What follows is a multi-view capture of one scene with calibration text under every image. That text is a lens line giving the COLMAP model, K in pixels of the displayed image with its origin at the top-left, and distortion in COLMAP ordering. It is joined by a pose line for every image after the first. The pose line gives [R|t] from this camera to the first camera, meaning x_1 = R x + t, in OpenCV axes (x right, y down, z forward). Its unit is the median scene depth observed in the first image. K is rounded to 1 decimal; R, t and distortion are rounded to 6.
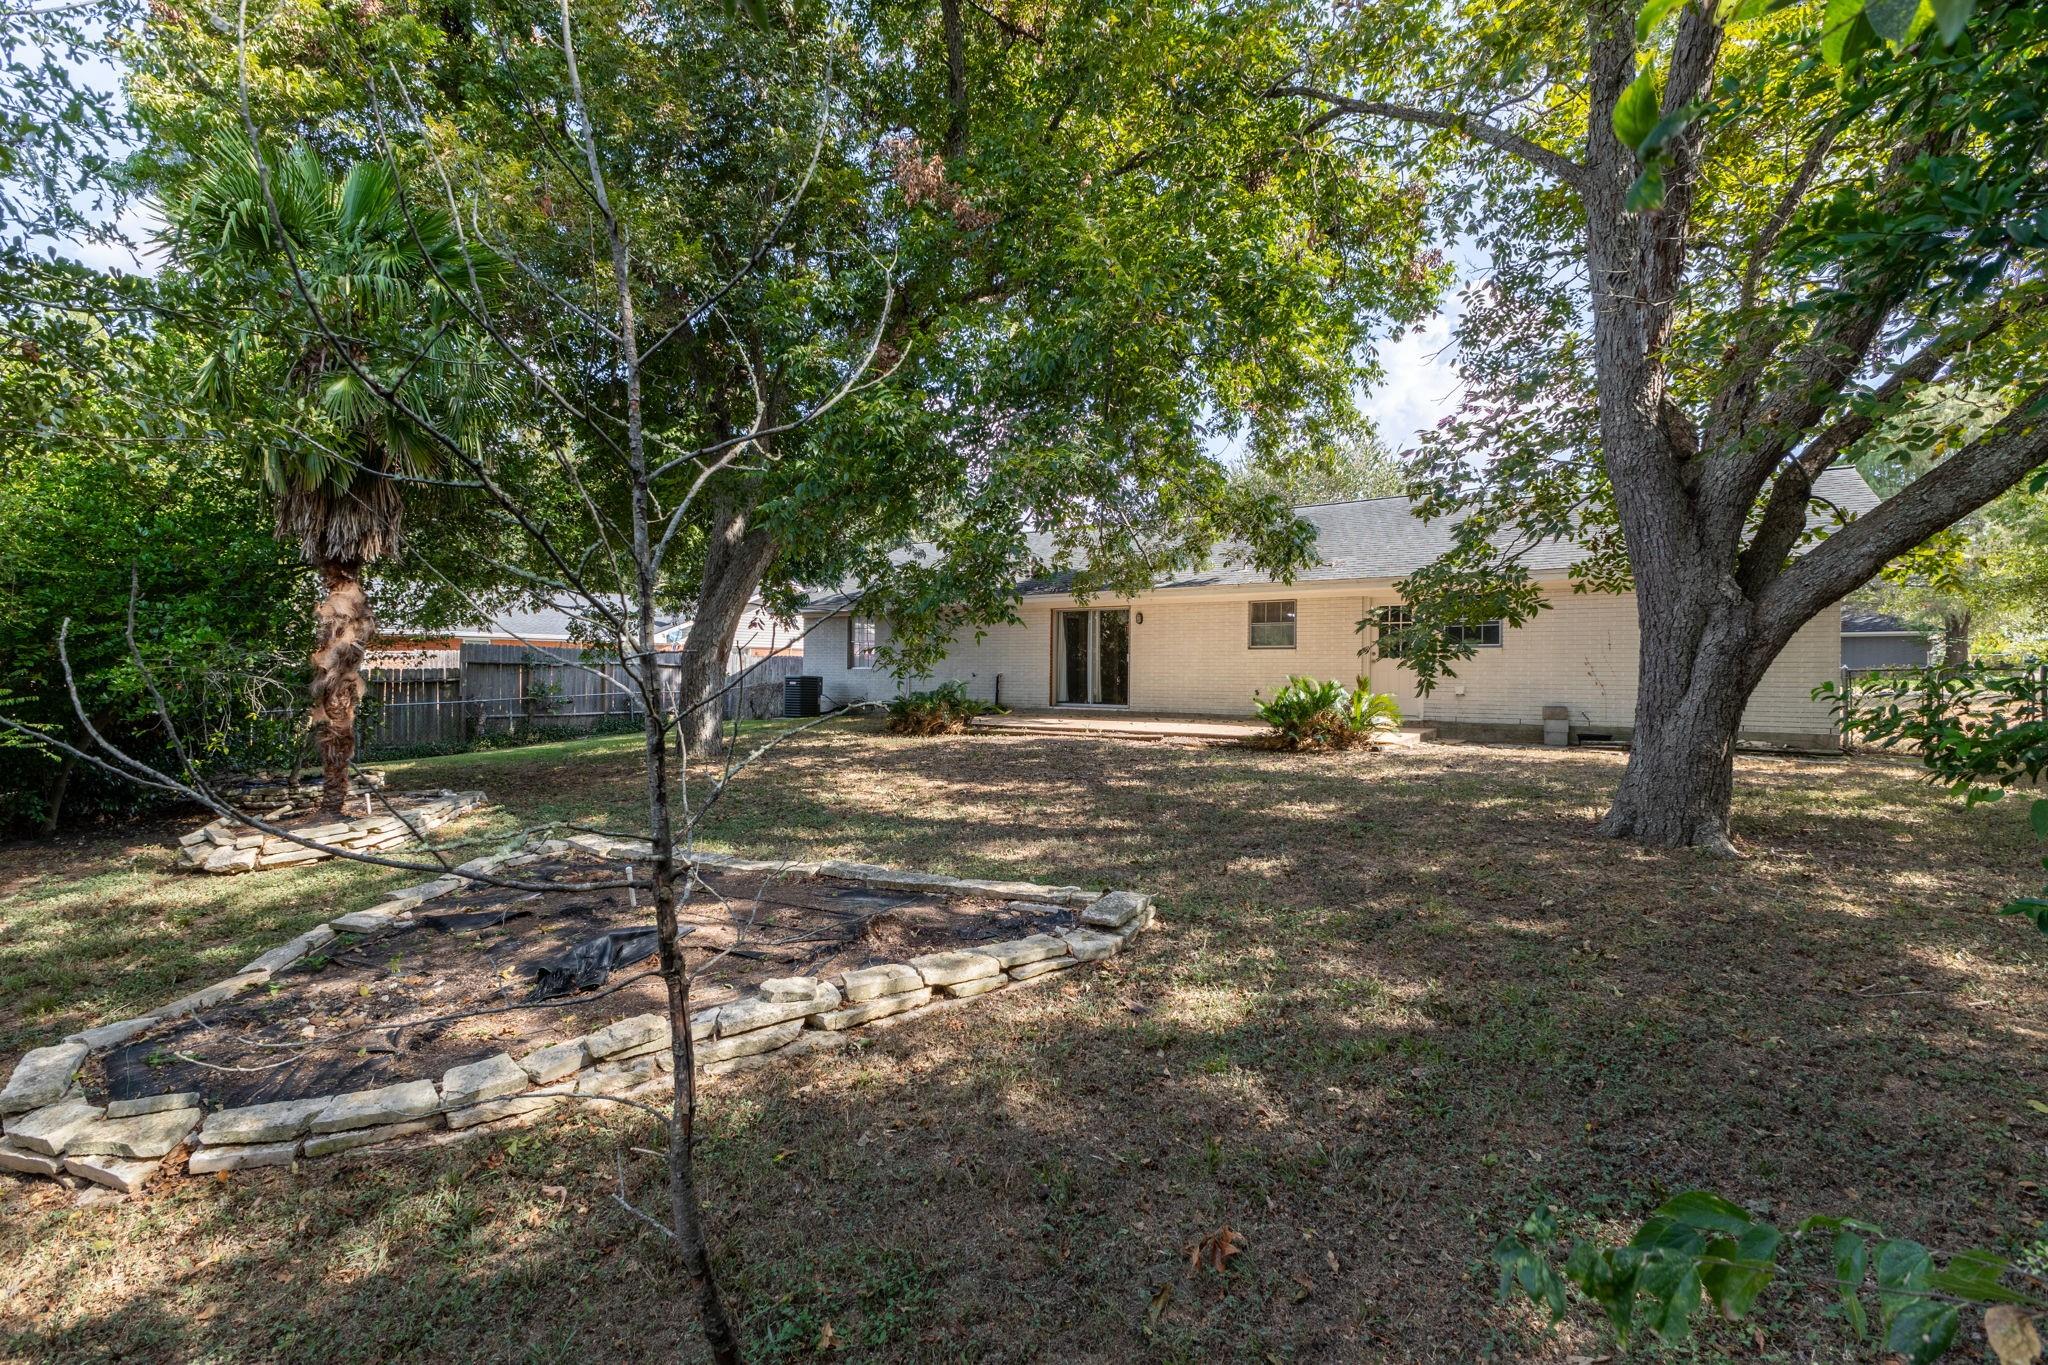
lens RADIAL K [[934.9, 0, 990.1], [0, 934.9, 684.0], [0, 0, 1]] dist [-0.004015, -0.001015]
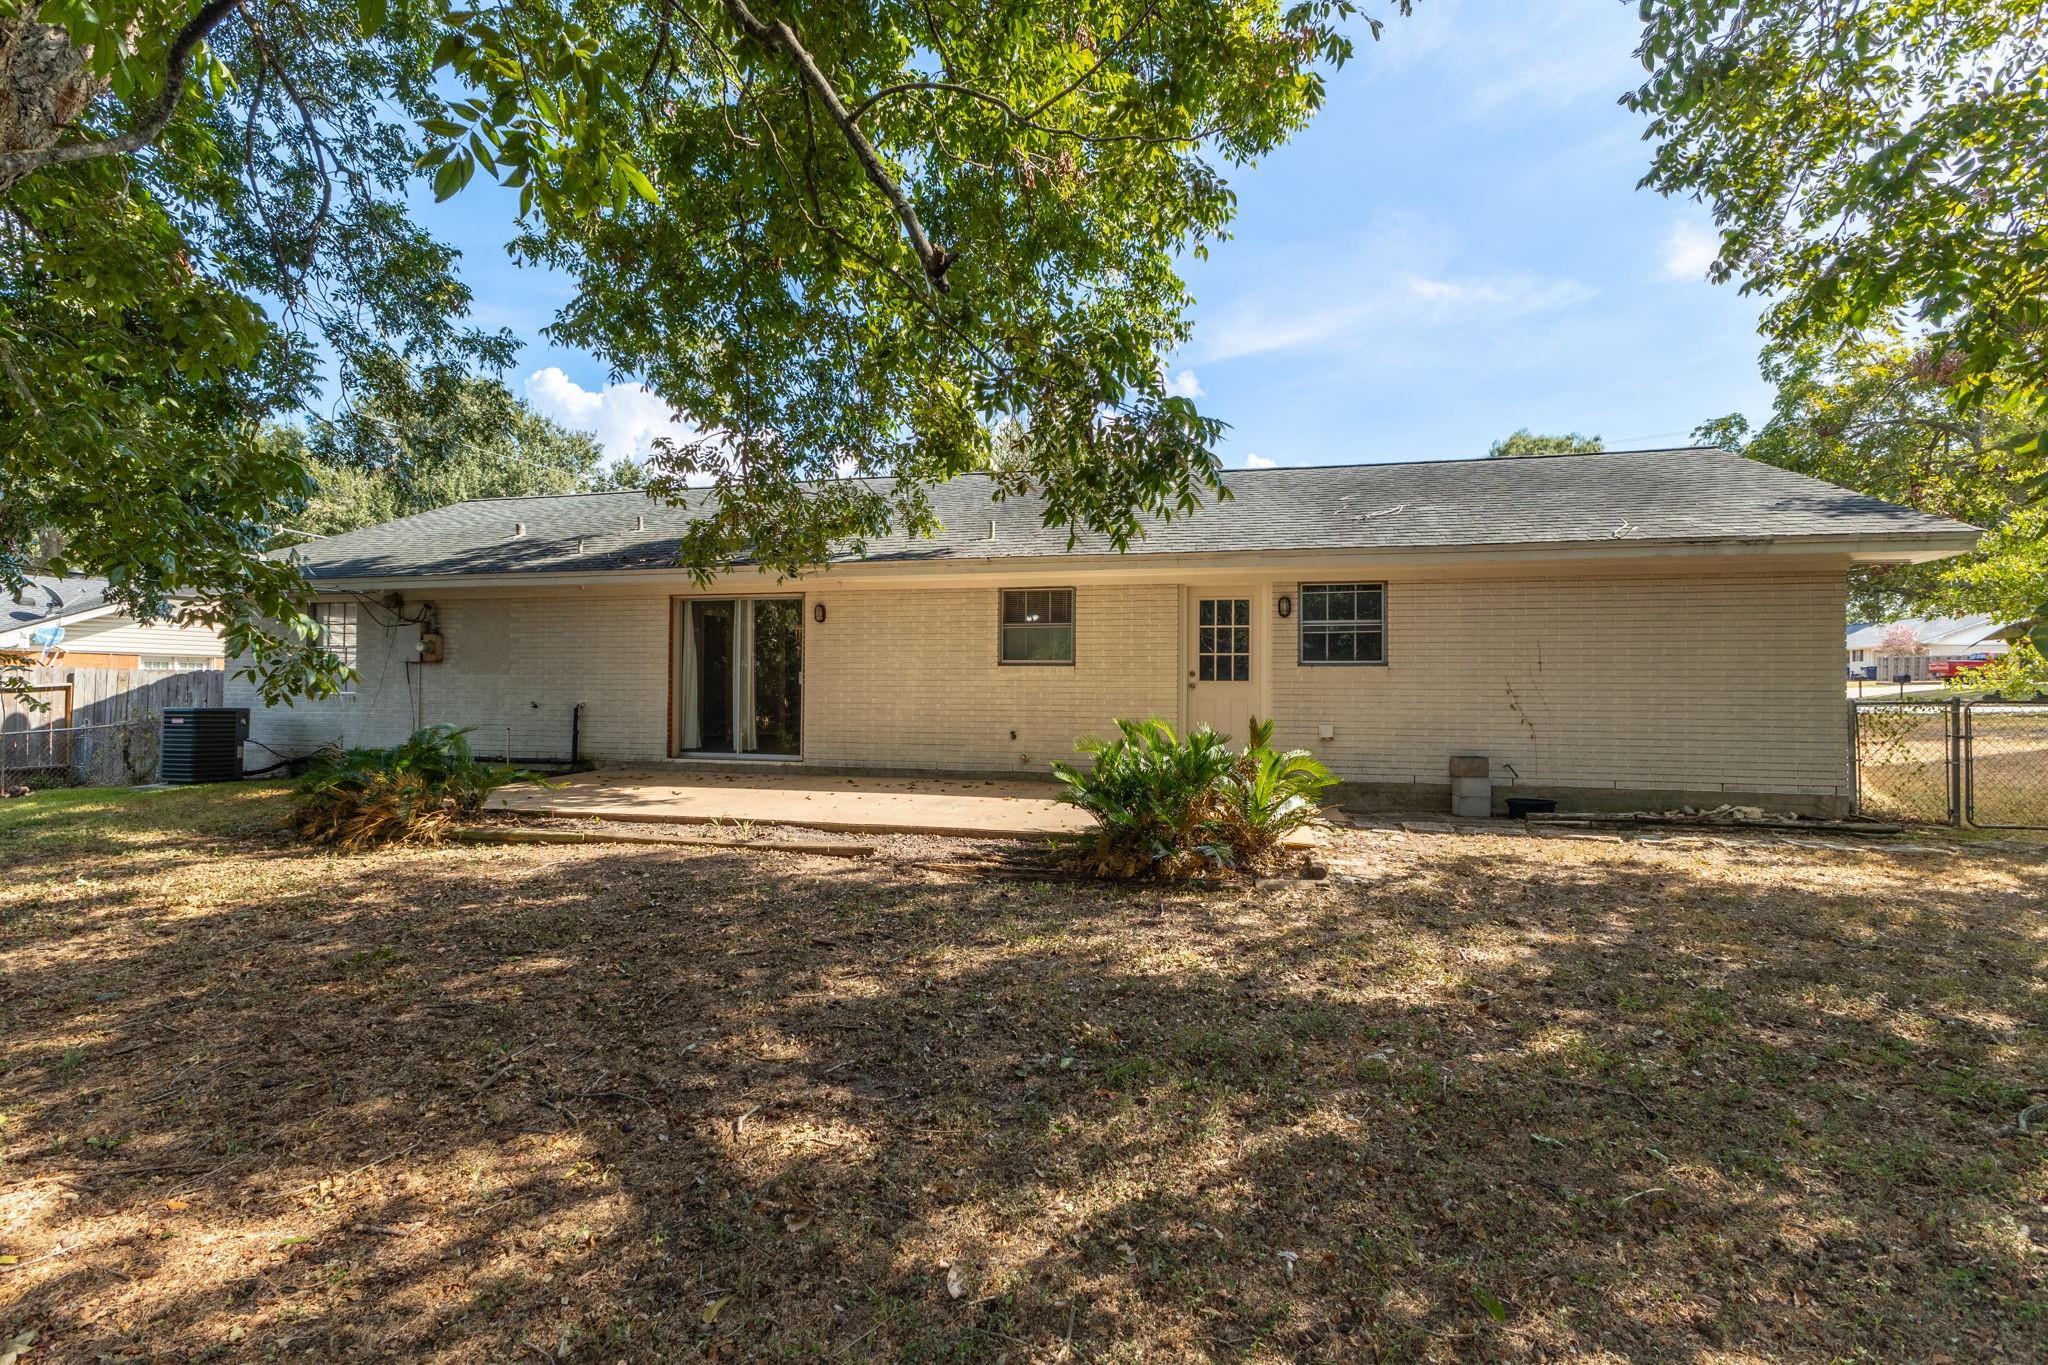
lens RADIAL K [[934.9, 0, 990.1], [0, 934.9, 684.0], [0, 0, 1]] dist [-0.004015, -0.001015]
pose [[0.935035, 0.003658, 0.354538, 0.050810], [0.004151, 0.999765, -0.021264, -0.011536], [-0.354532, 0.021354, 0.934800, 0.420914]]
